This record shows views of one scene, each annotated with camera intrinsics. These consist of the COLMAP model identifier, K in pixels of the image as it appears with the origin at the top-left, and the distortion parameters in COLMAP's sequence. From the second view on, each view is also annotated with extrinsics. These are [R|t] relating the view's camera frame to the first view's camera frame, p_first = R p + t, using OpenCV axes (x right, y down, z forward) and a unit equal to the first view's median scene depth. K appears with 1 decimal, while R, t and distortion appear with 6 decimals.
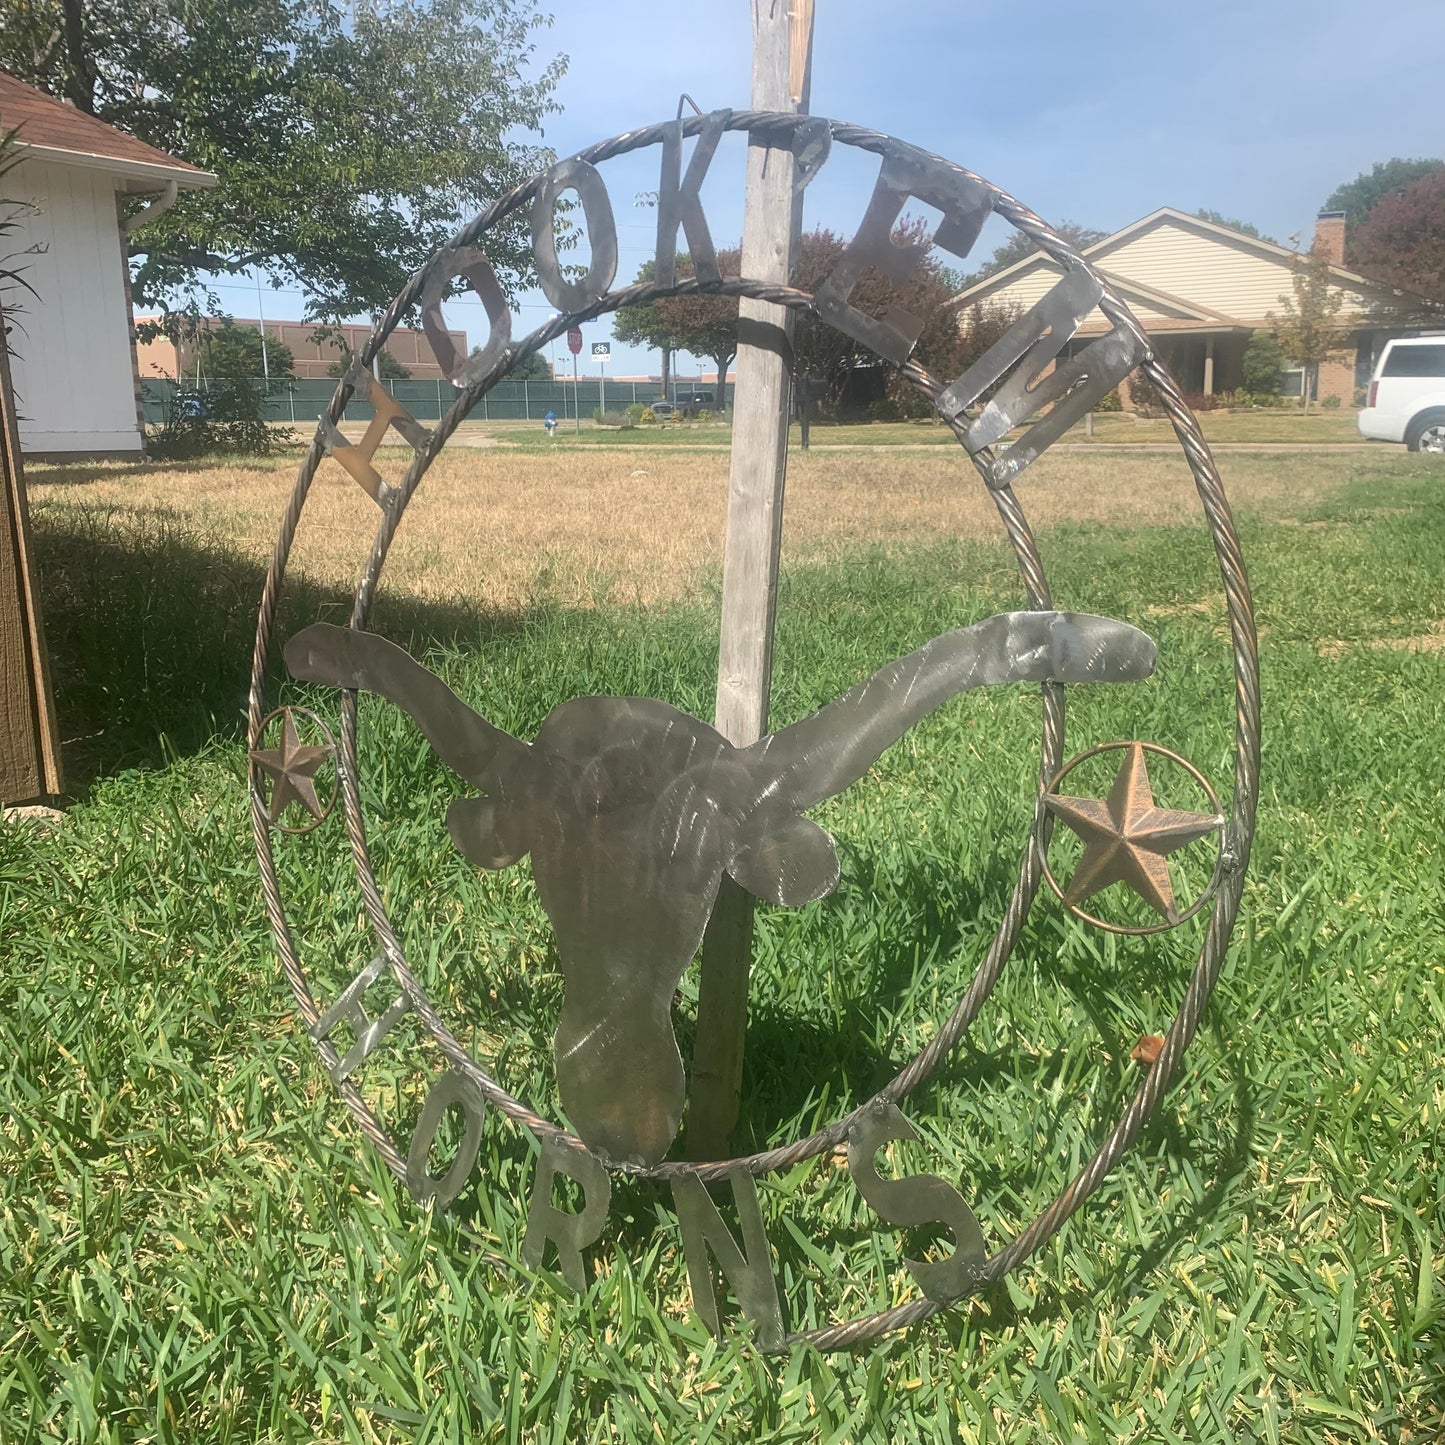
lens RADIAL K [[1515.5, 0, 712.0], [0, 1515.5, 717.4], [0, 0, 1]] dist [-0.000827, 0.000000]
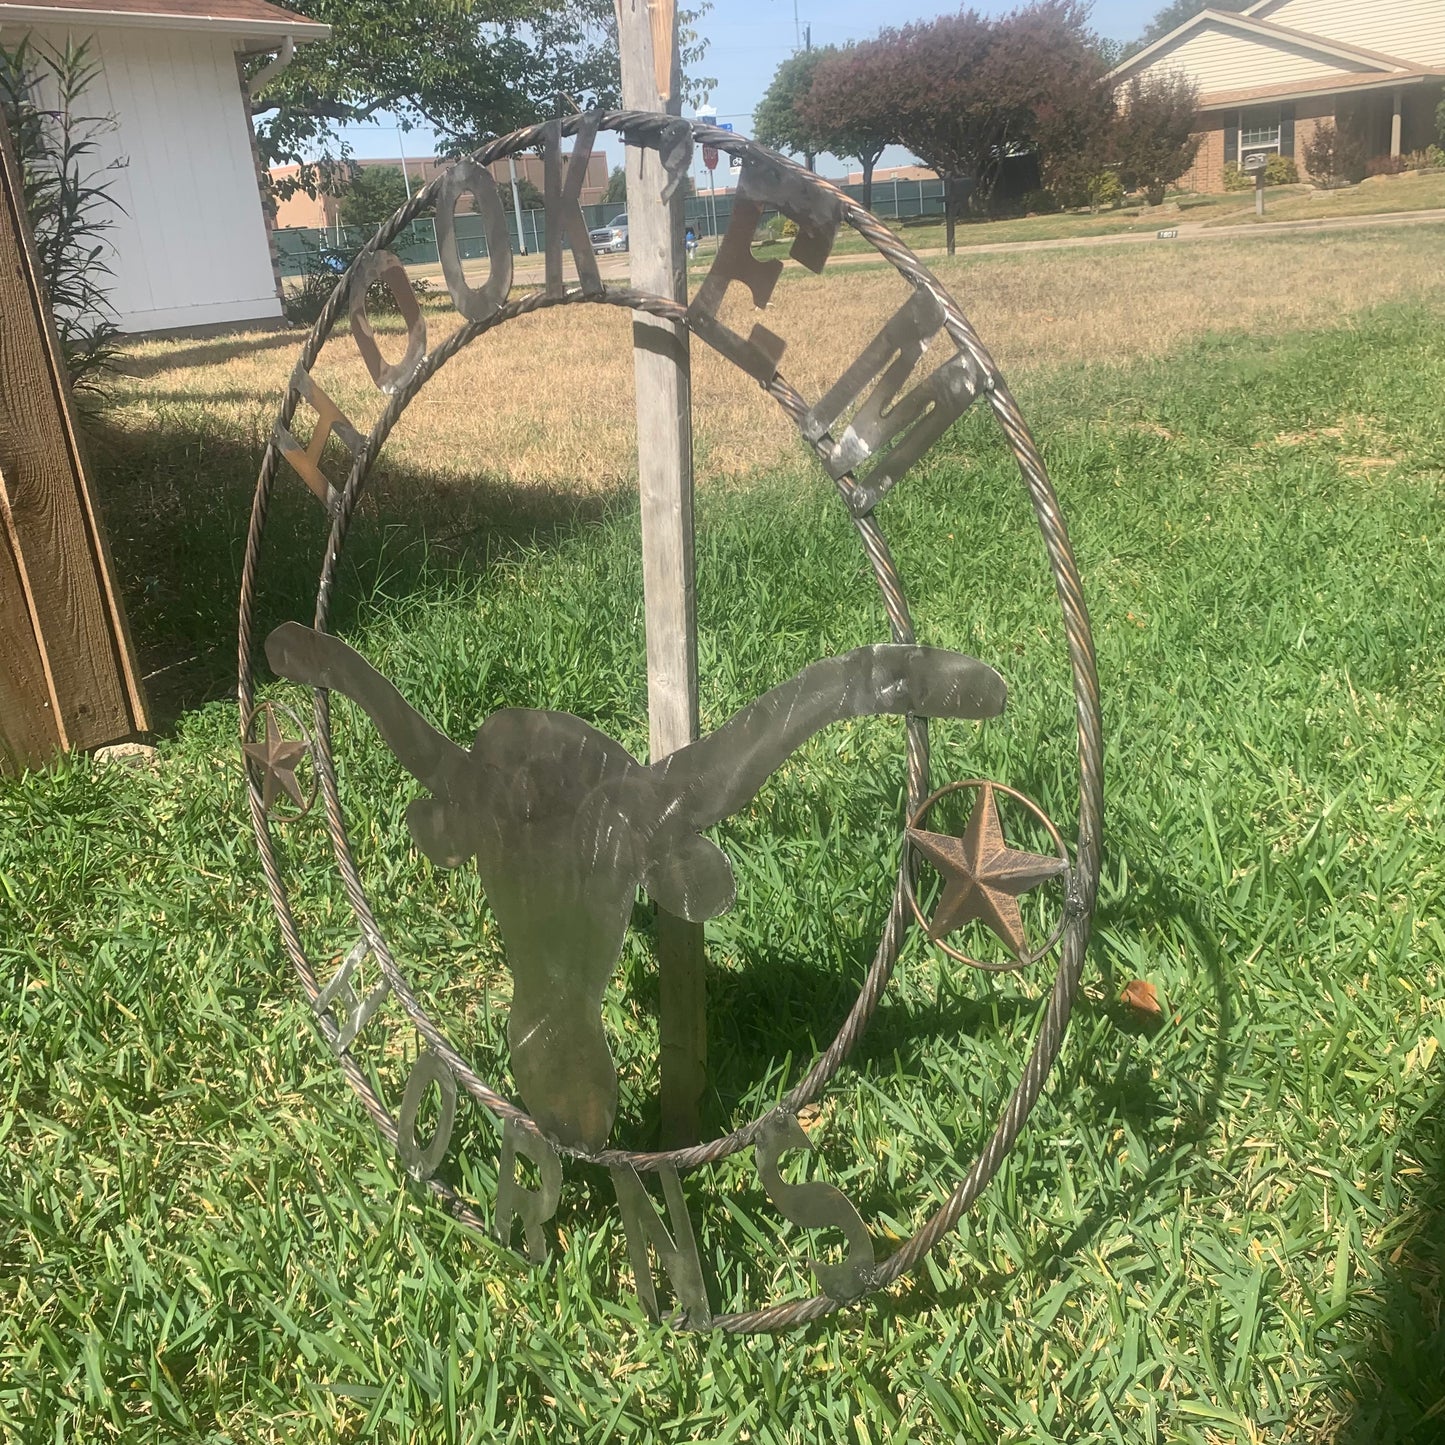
lens RADIAL K [[1515.5, 0, 690.1], [0, 1515.5, 721.3], [0, 0, 1]] dist [-0.000827, 0.000000]
pose [[0.990782, -0.043416, -0.128323, 0.144132], [0.058446, 0.991554, 0.115783, -0.099999], [0.122212, -0.122215, 0.984951, 0.001656]]
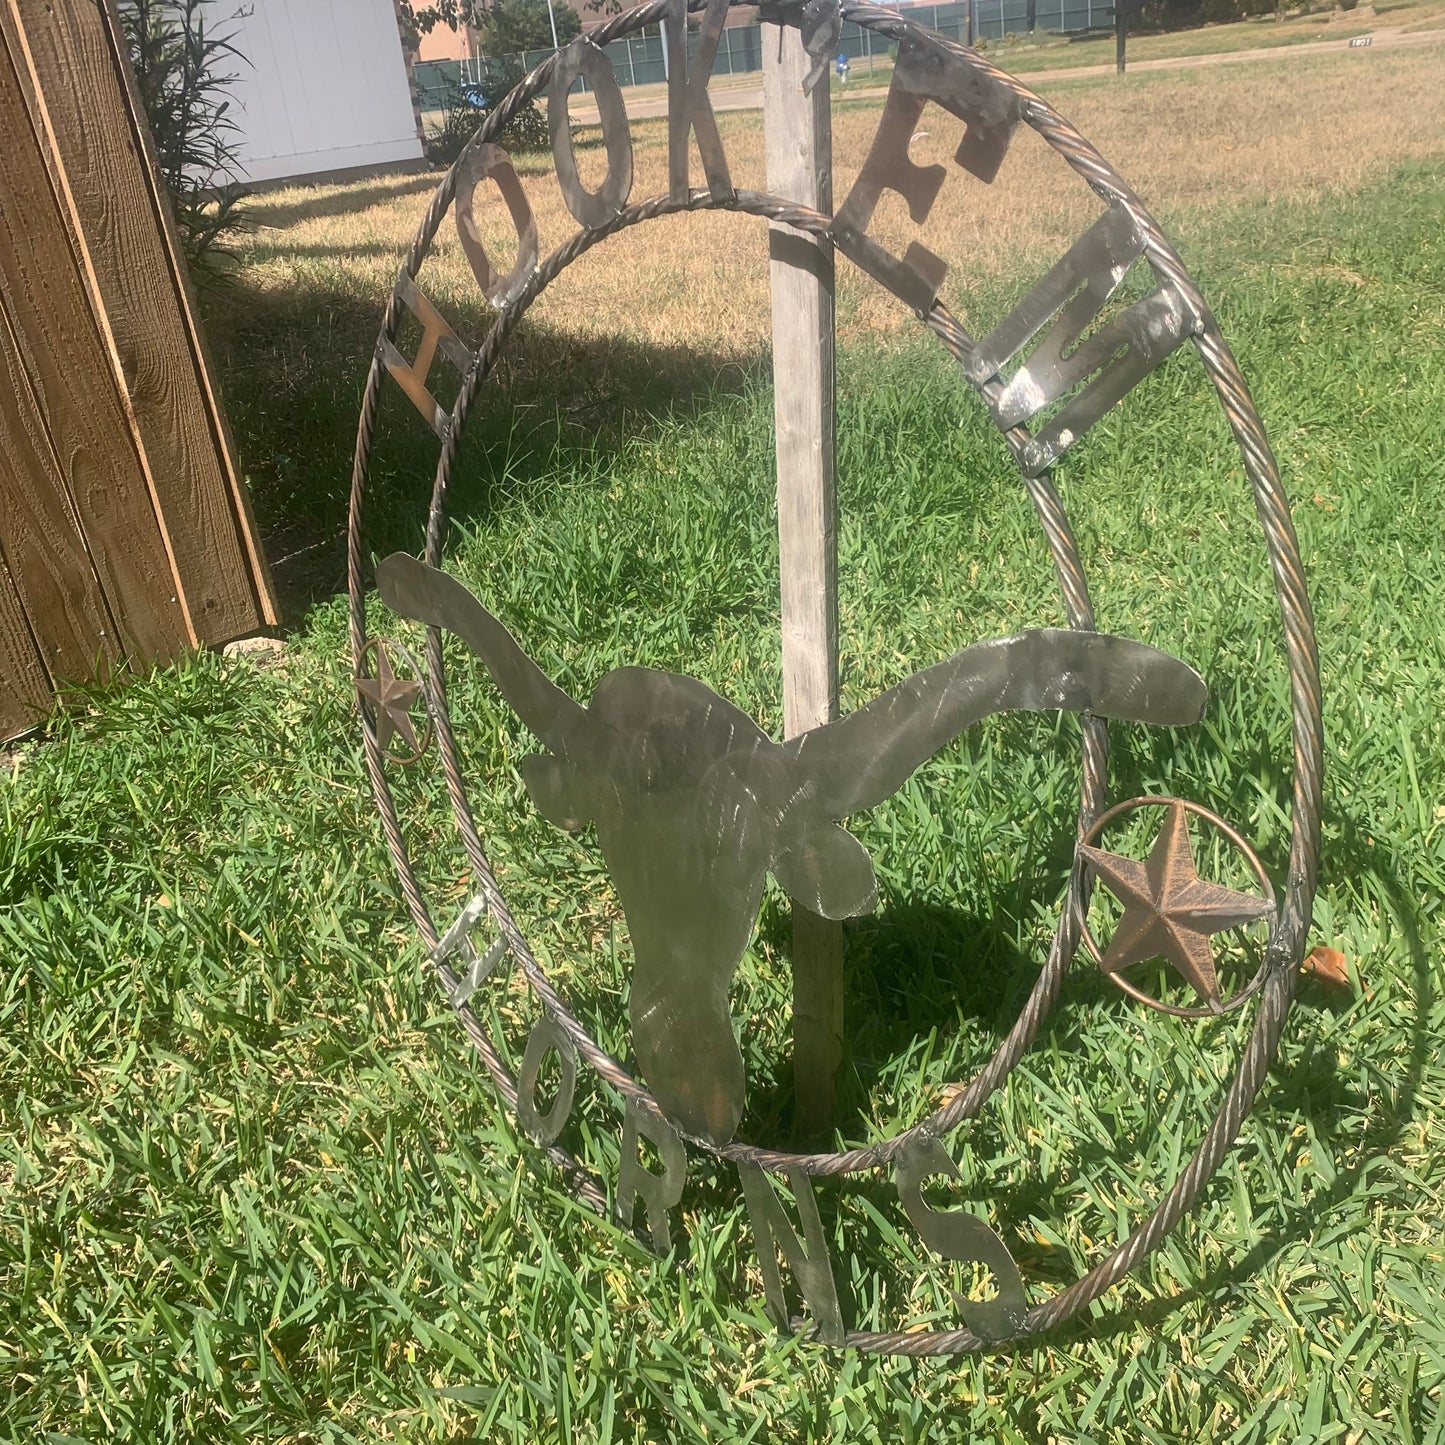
lens RADIAL K [[1515.5, 0, 692.7], [0, 1515.5, 717.6], [0, 0, 1]] dist [-0.000827, 0.000000]
pose [[0.974633, -0.017674, -0.223109, 0.137151], [0.065593, 0.975661, 0.209247, -0.149855], [0.213981, -0.218573, 0.952070, 0.098369]]
